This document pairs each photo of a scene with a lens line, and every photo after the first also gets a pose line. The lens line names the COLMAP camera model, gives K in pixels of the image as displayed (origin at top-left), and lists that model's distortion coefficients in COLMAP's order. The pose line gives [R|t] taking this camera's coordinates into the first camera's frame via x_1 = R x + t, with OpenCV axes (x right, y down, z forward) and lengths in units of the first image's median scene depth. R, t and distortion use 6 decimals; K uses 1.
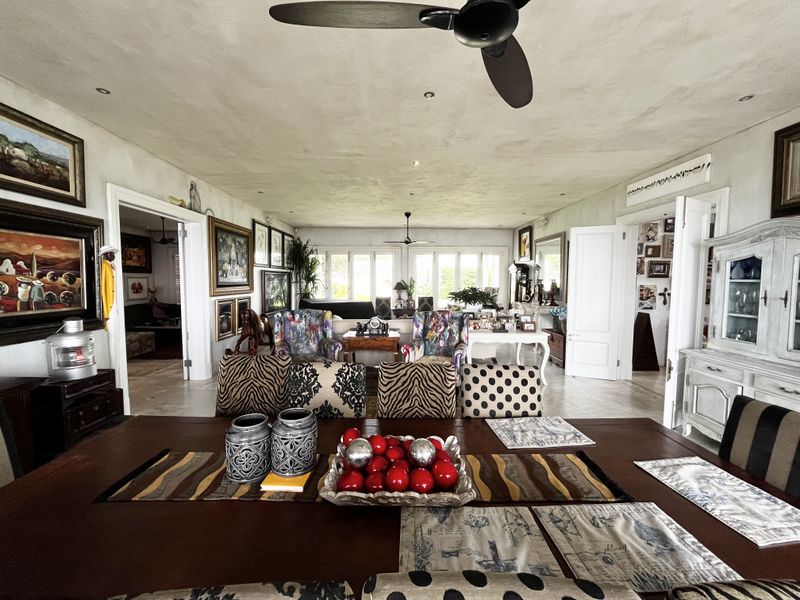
lens RADIAL K [[325.1, 0, 399.1], [0, 325.1, 297.0], [0, 0, 1]] dist [-0.001022, -0.001035]
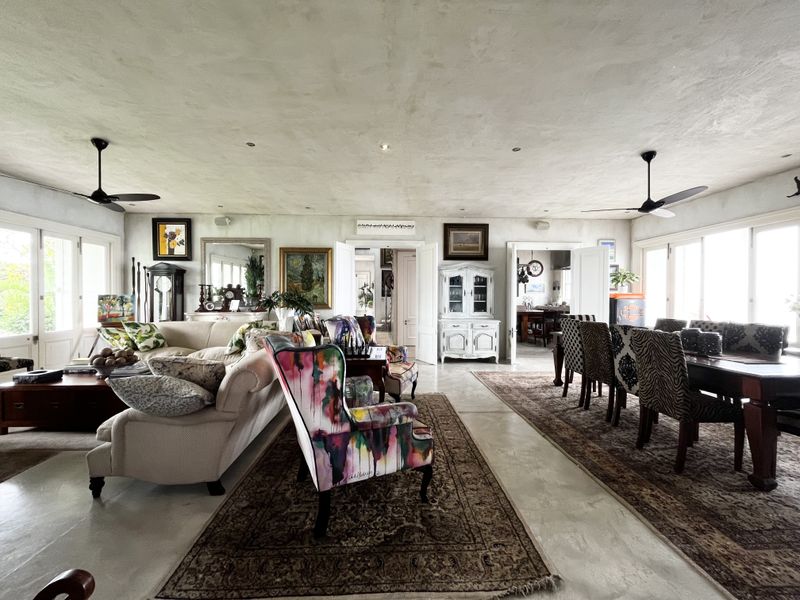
lens RADIAL K [[325.1, 0, 399.2], [0, 325.1, 301.6], [0, 0, 1]] dist [-0.001022, -0.001035]
pose [[-0.037632, -0.017561, 0.999137, -1.019646], [0.050558, 0.998532, 0.019455, -0.005502], [-0.998012, 0.051246, -0.036689, 1.230585]]
